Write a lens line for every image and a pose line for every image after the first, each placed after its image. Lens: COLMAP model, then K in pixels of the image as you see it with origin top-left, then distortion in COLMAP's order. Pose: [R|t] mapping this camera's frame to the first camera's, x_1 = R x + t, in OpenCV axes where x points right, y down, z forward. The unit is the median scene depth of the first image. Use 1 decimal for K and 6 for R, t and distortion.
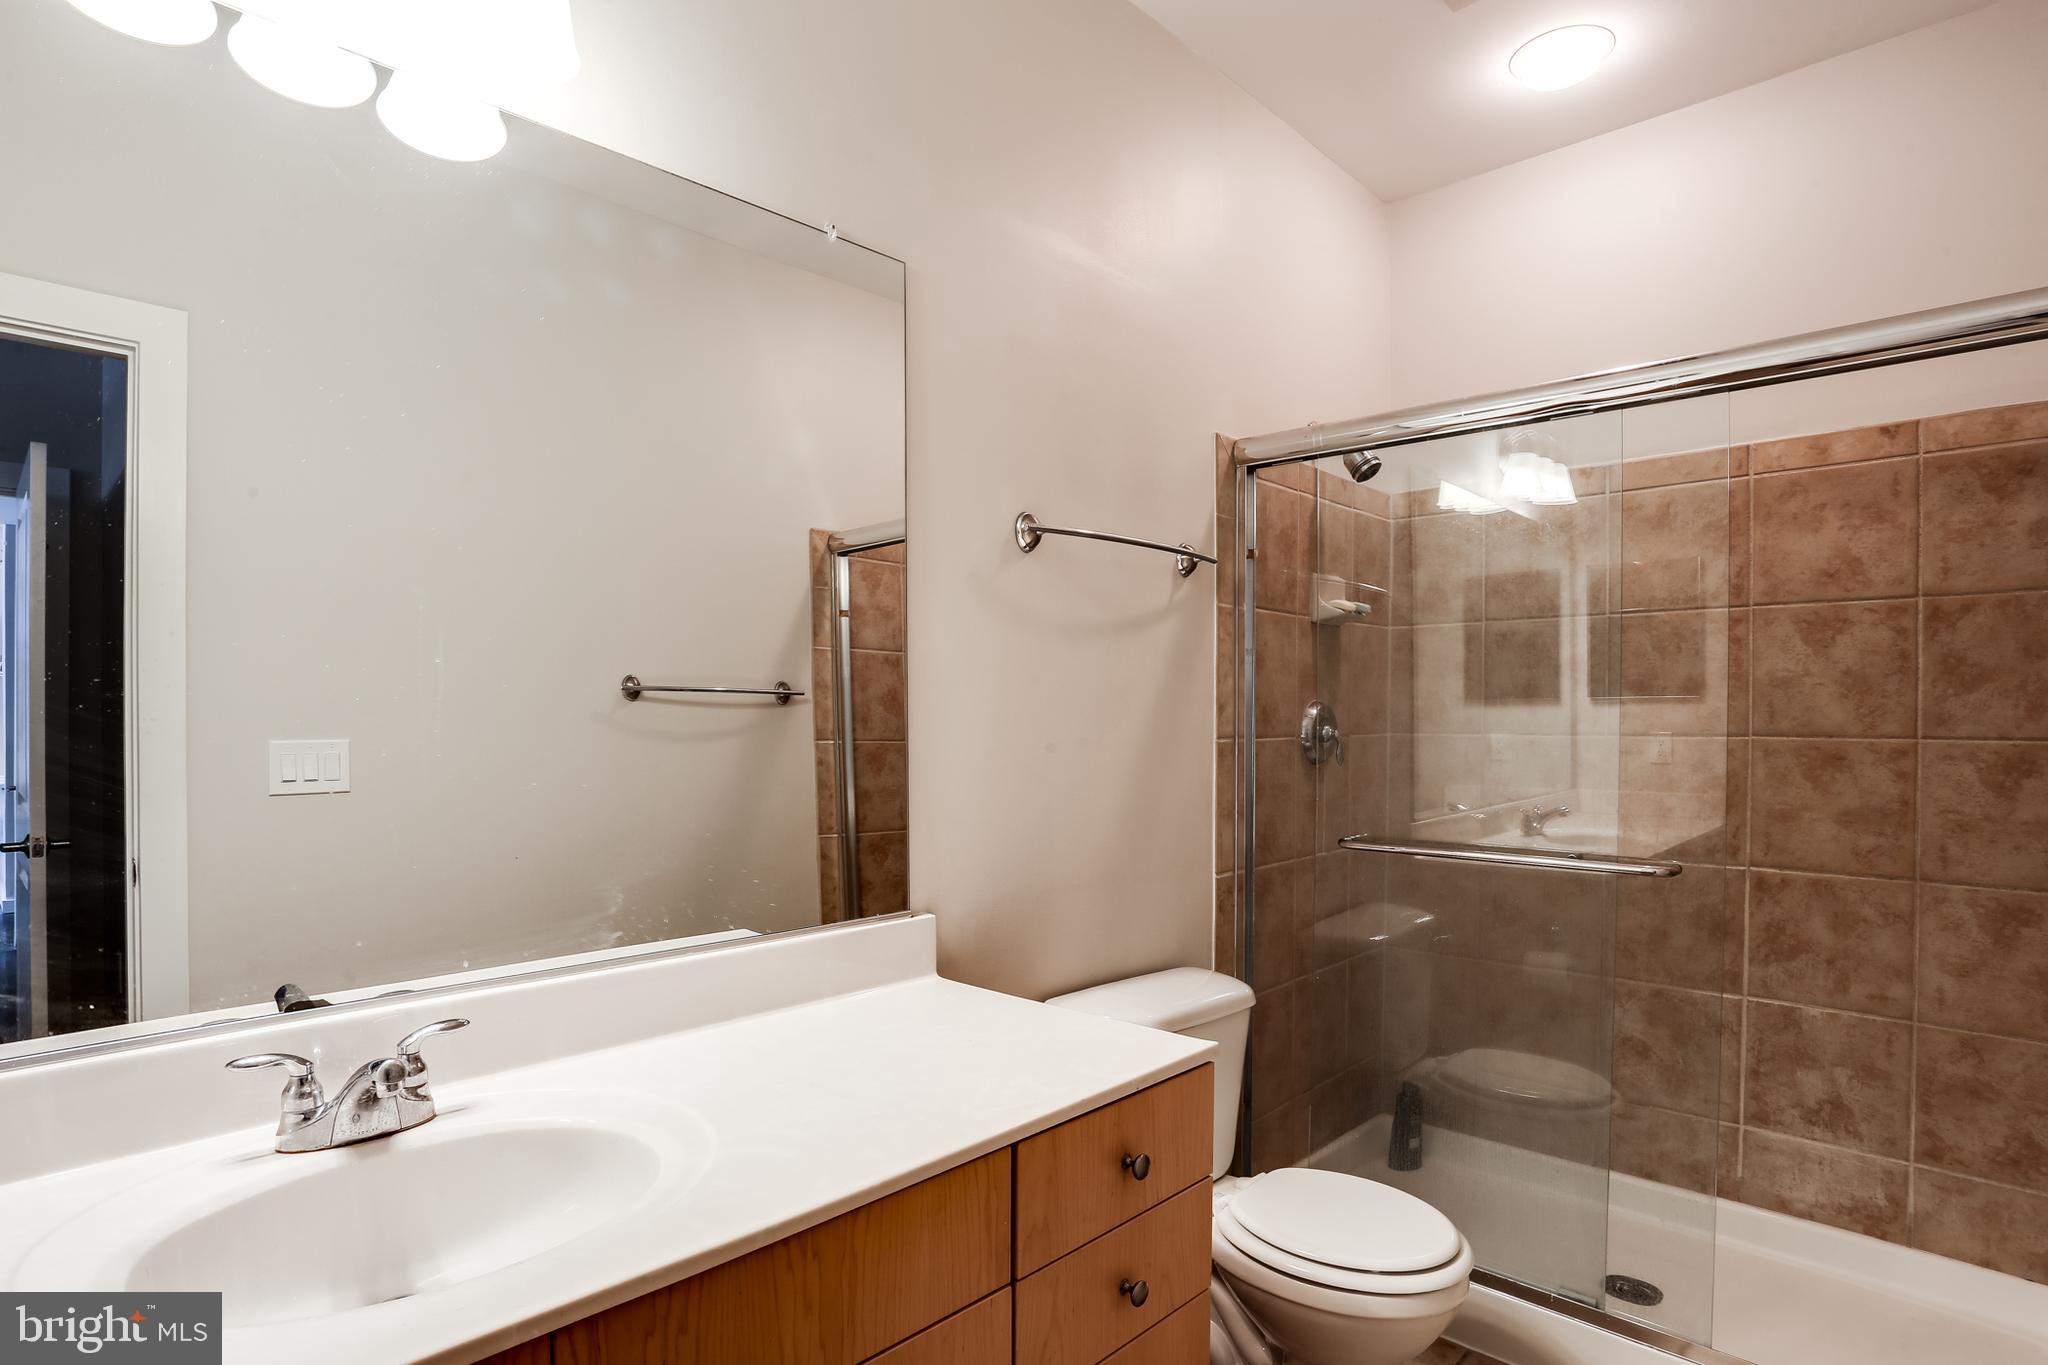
lens RADIAL K [[1058.3, 0, 1017.4], [0, 1058.3, 741.1], [0, 0, 1]] dist [-0.067079, 0.027229]
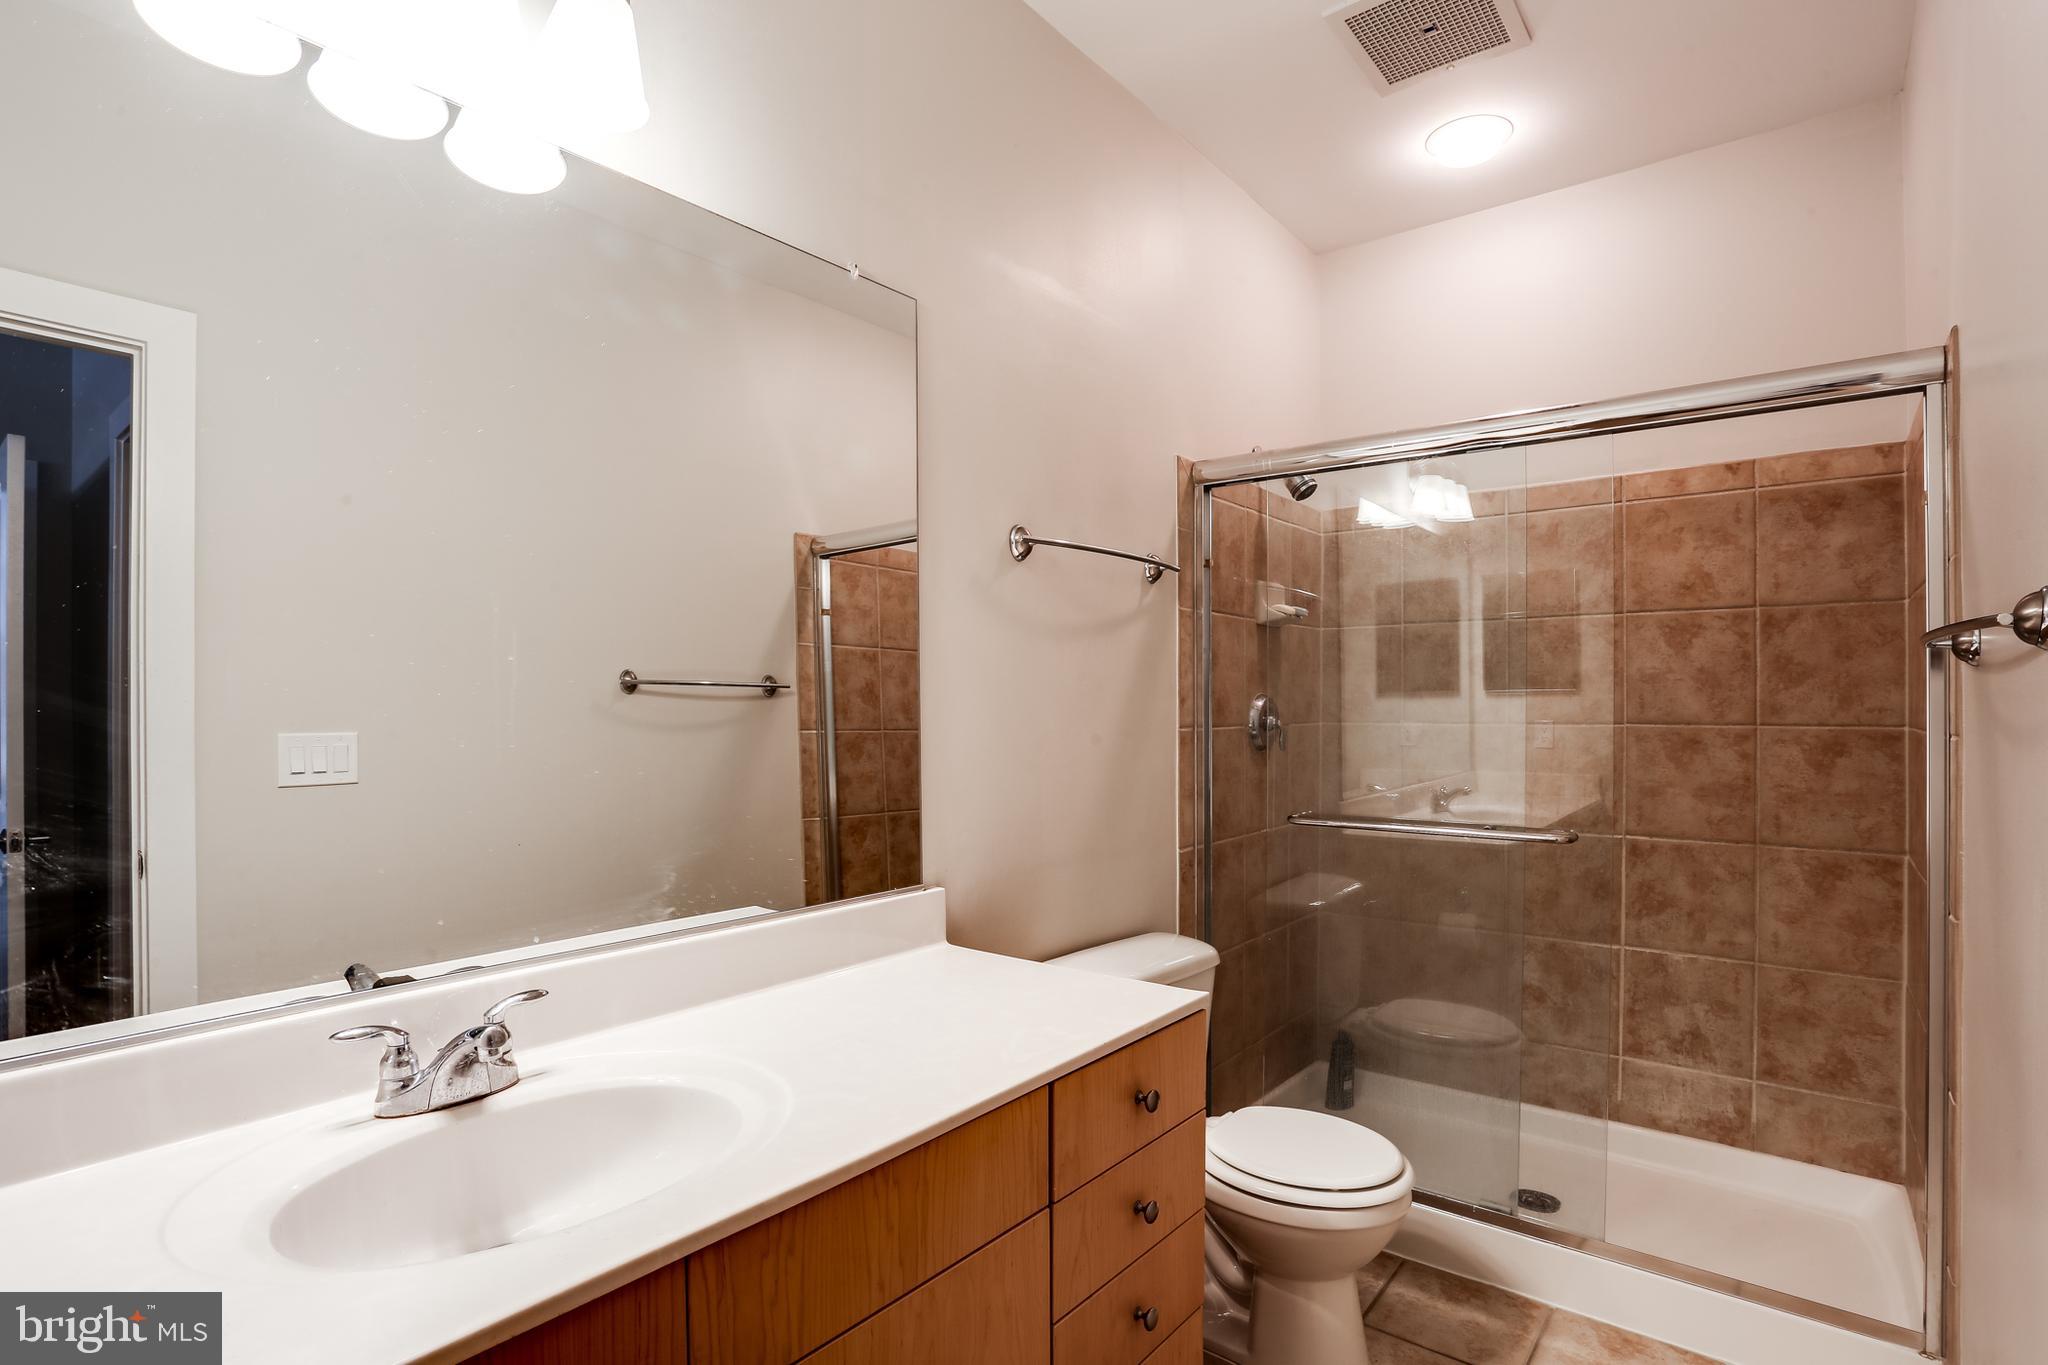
lens RADIAL K [[1020.4, 0, 1036.8], [0, 1020.4, 723.0], [0, 0, 1]] dist [-0.070326, 0.029775]
pose [[0.993772, -0.003453, 0.111381, -0.083712], [0.004320, 0.999962, -0.007549, 0.000030], [-0.111350, 0.007983, 0.993749, -0.058908]]
